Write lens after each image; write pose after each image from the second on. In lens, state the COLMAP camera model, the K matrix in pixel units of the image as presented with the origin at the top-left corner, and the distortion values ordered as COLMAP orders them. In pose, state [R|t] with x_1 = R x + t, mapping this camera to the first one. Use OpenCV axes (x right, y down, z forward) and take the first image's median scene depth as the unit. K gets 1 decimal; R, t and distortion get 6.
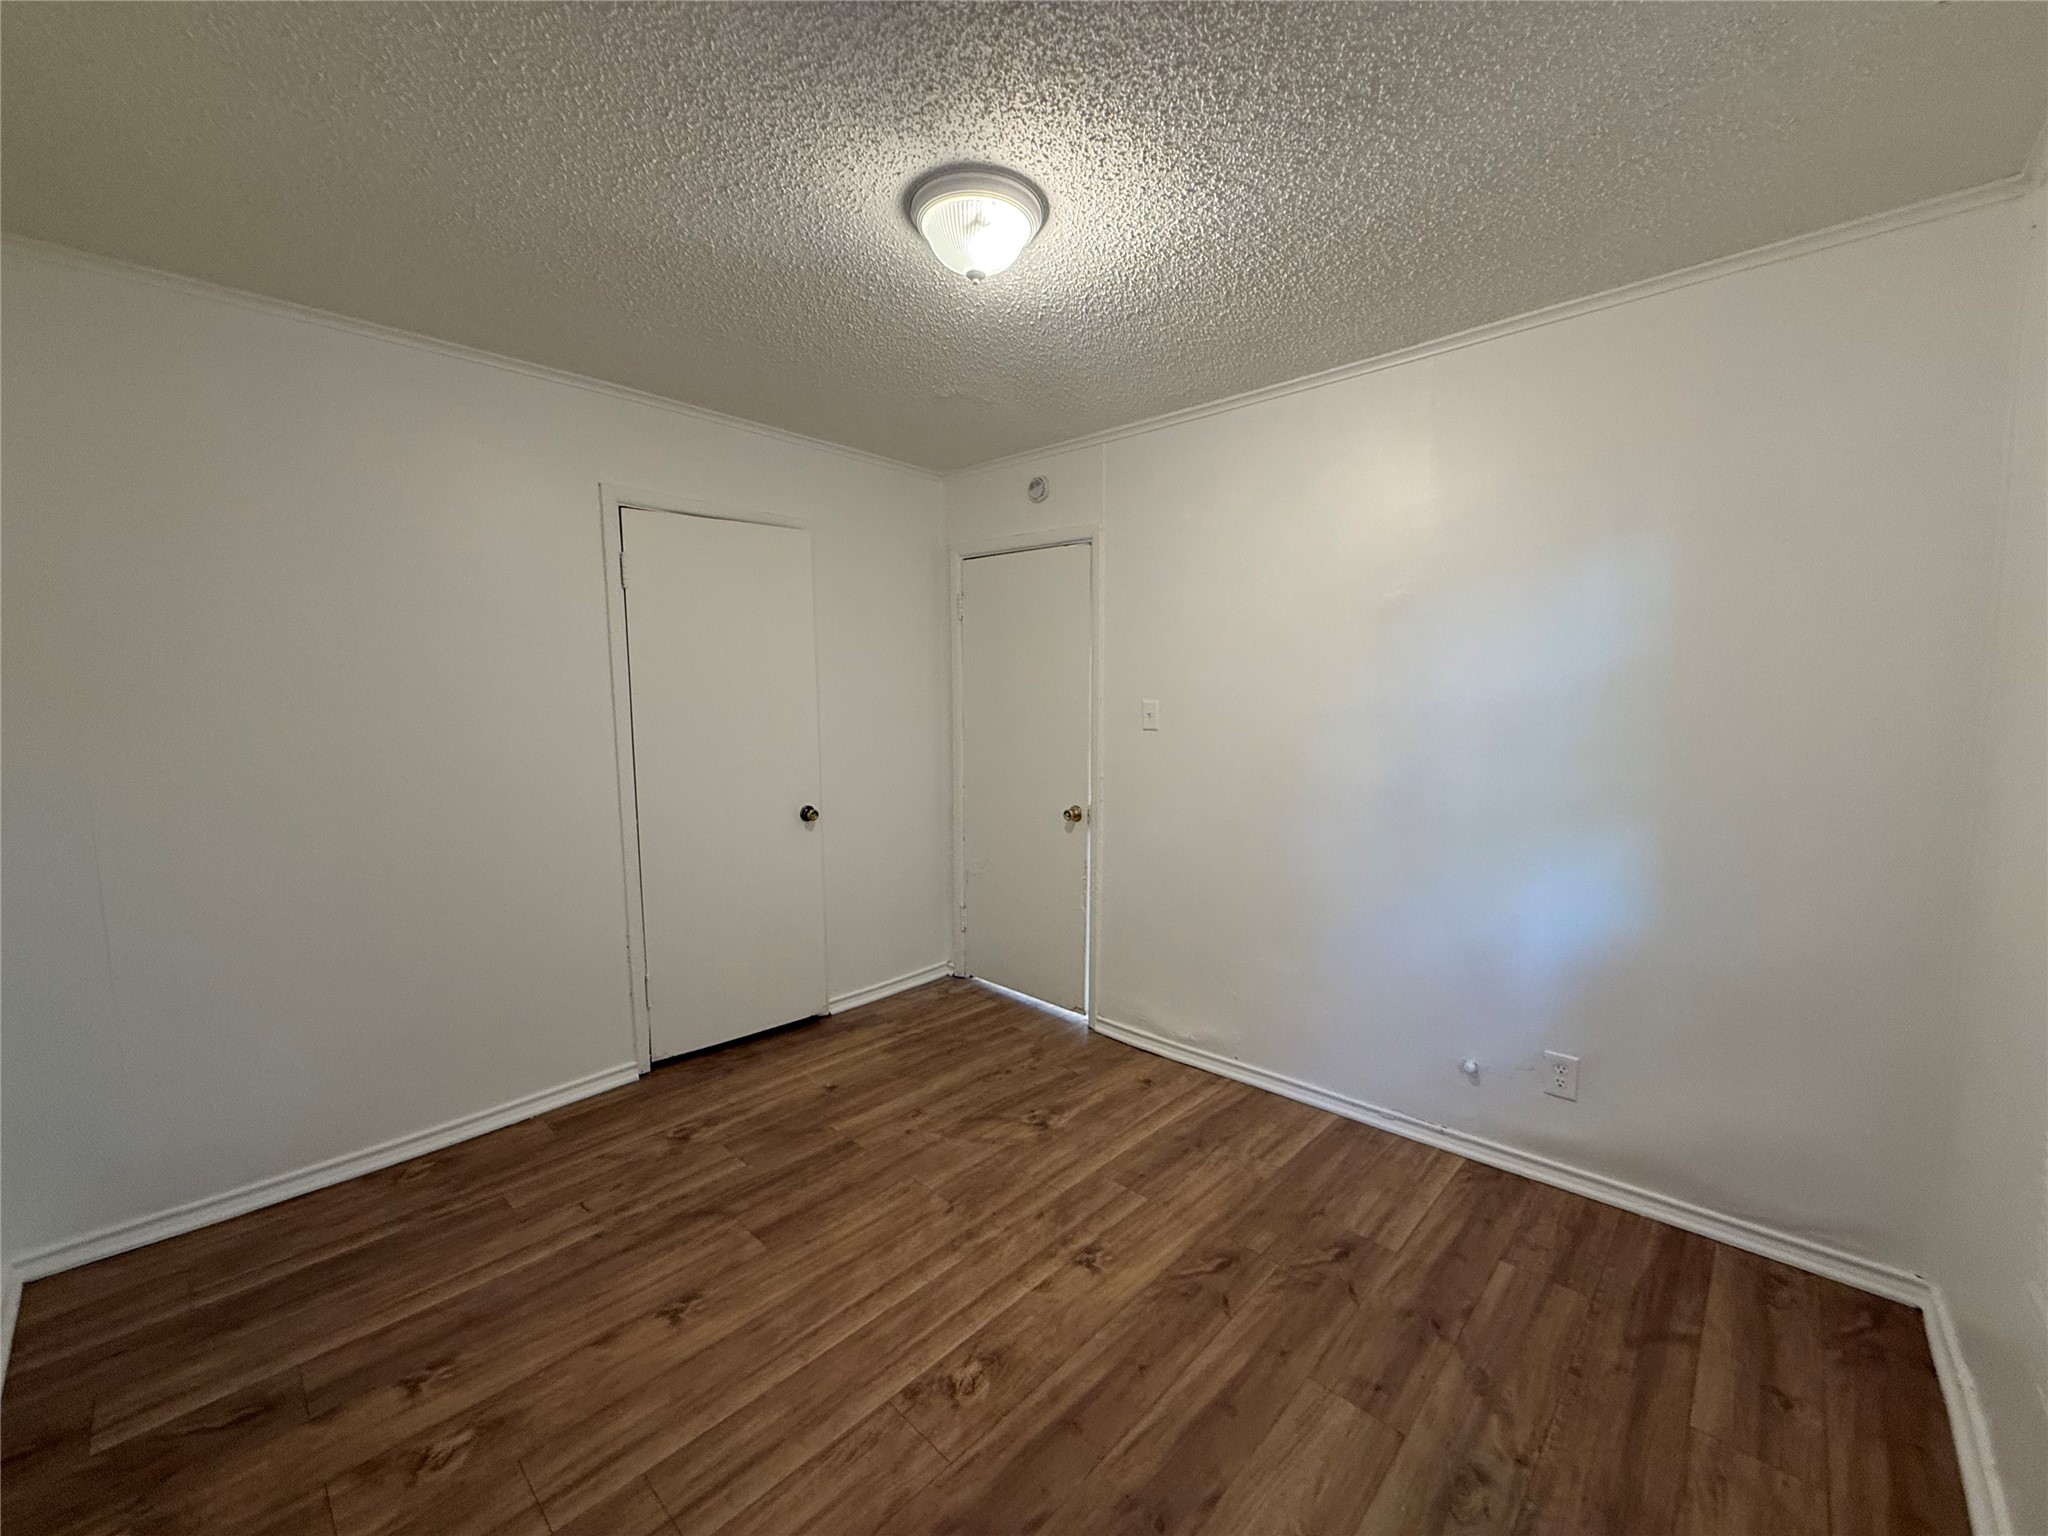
lens RADIAL K [[822.8, 0, 1020.3], [0, 822.8, 760.2], [0, 0, 1]] dist [0.015063, 0.000282]
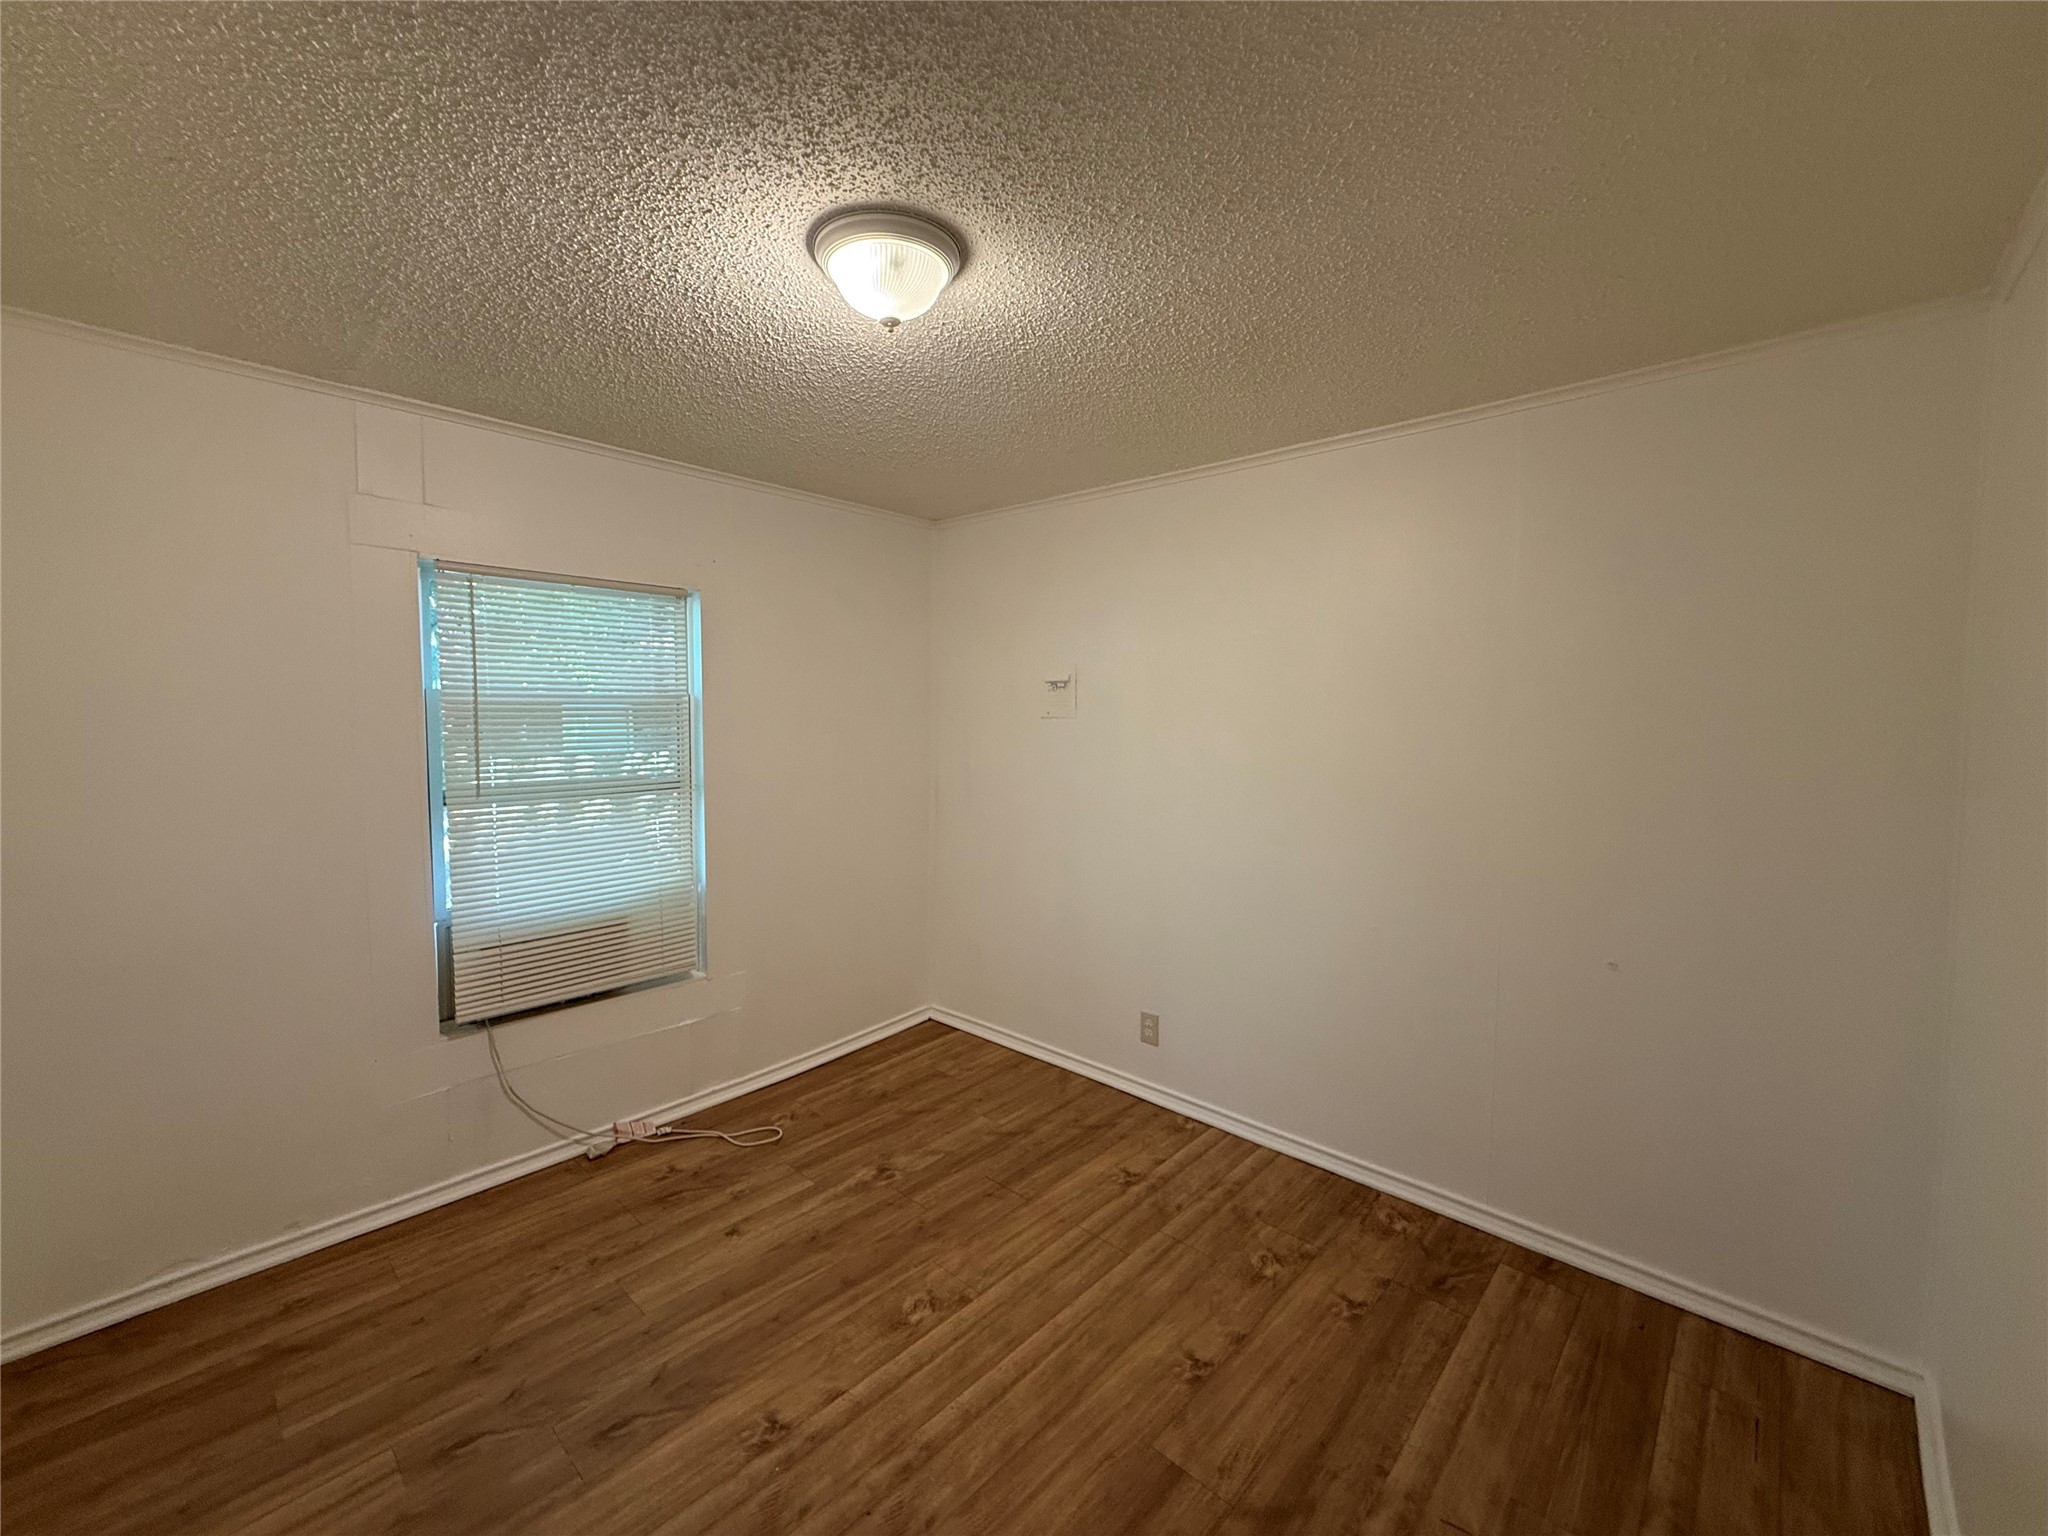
lens RADIAL K [[822.8, 0, 1020.3], [0, 822.8, 760.2], [0, 0, 1]] dist [0.015063, 0.000282]
pose [[-0.999951, 0.001018, -0.009811, -0.188366], [-0.000301, 0.991035, 0.133605, -0.226589], [0.009859, 0.133601, -0.990986, 1.971658]]
